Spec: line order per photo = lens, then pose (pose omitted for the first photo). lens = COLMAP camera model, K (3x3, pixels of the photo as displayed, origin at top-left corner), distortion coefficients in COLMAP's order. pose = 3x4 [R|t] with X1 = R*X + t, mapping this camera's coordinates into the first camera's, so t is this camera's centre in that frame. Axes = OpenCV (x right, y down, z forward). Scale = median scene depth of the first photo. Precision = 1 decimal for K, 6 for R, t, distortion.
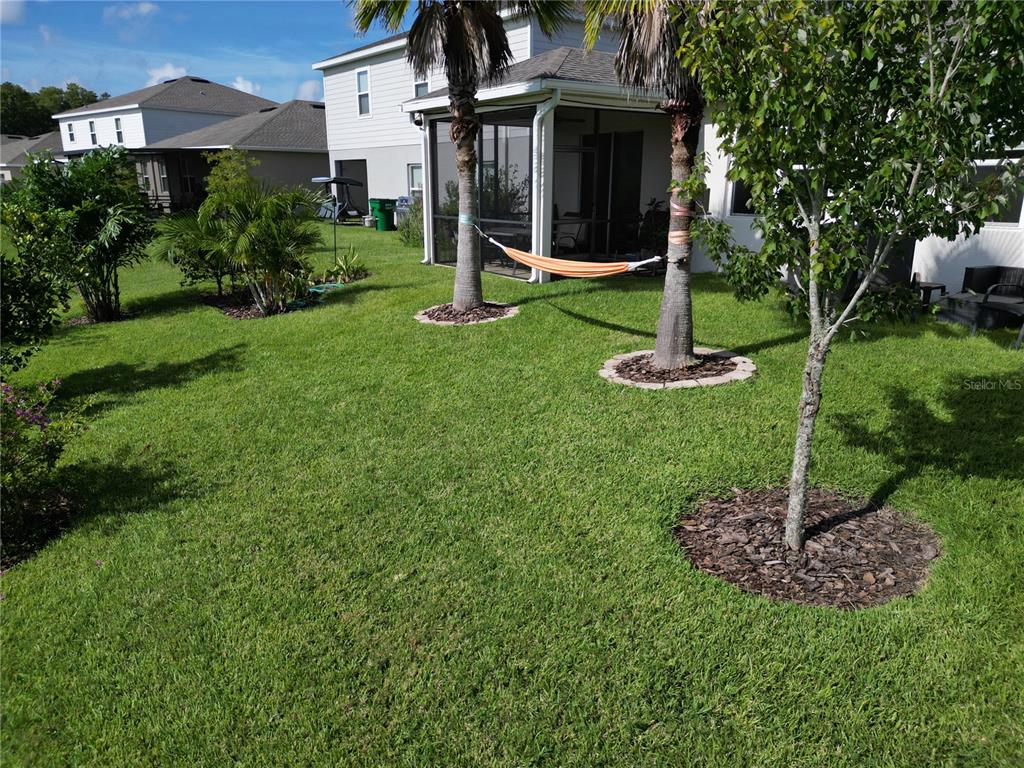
lens RADIAL K [[718.1, 0, 509.5], [0, 718.1, 385.2], [0, 0, 1]] dist [0.074731, -0.075093]
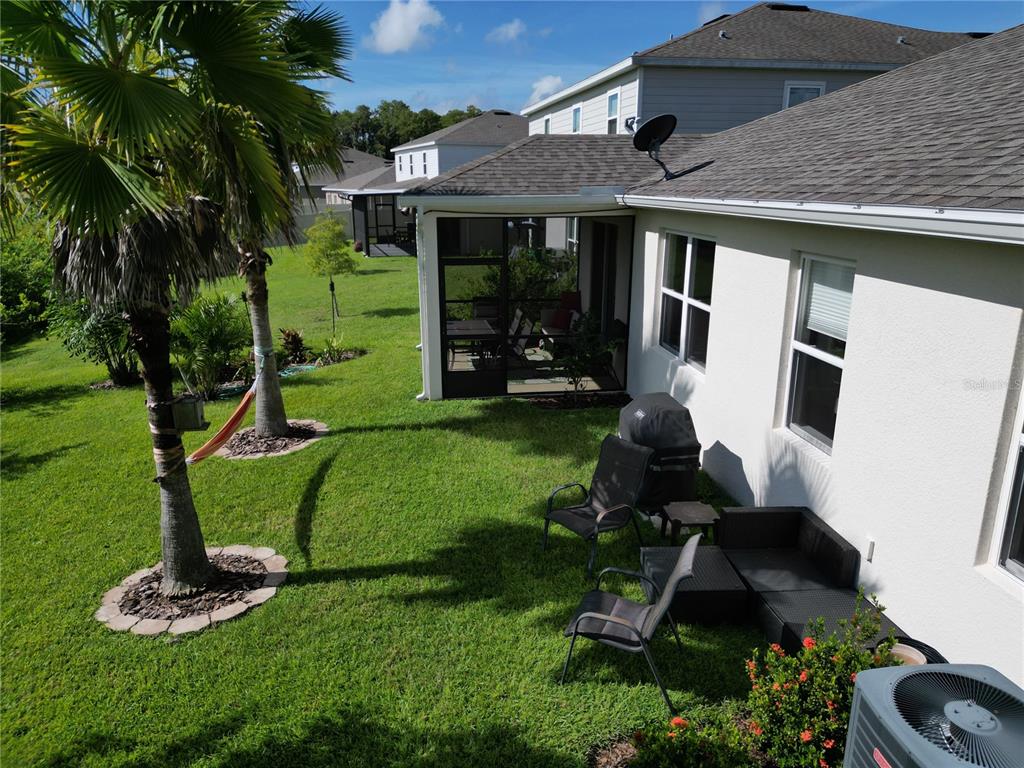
lens RADIAL K [[718.1, 0, 509.5], [0, 718.1, 385.2], [0, 0, 1]] dist [0.074731, -0.075093]
pose [[0.879407, 0.120406, -0.460592, 1.309851], [-0.119407, 0.992348, 0.031433, -0.472674], [0.460852, 0.027355, 0.887055, 0.541969]]
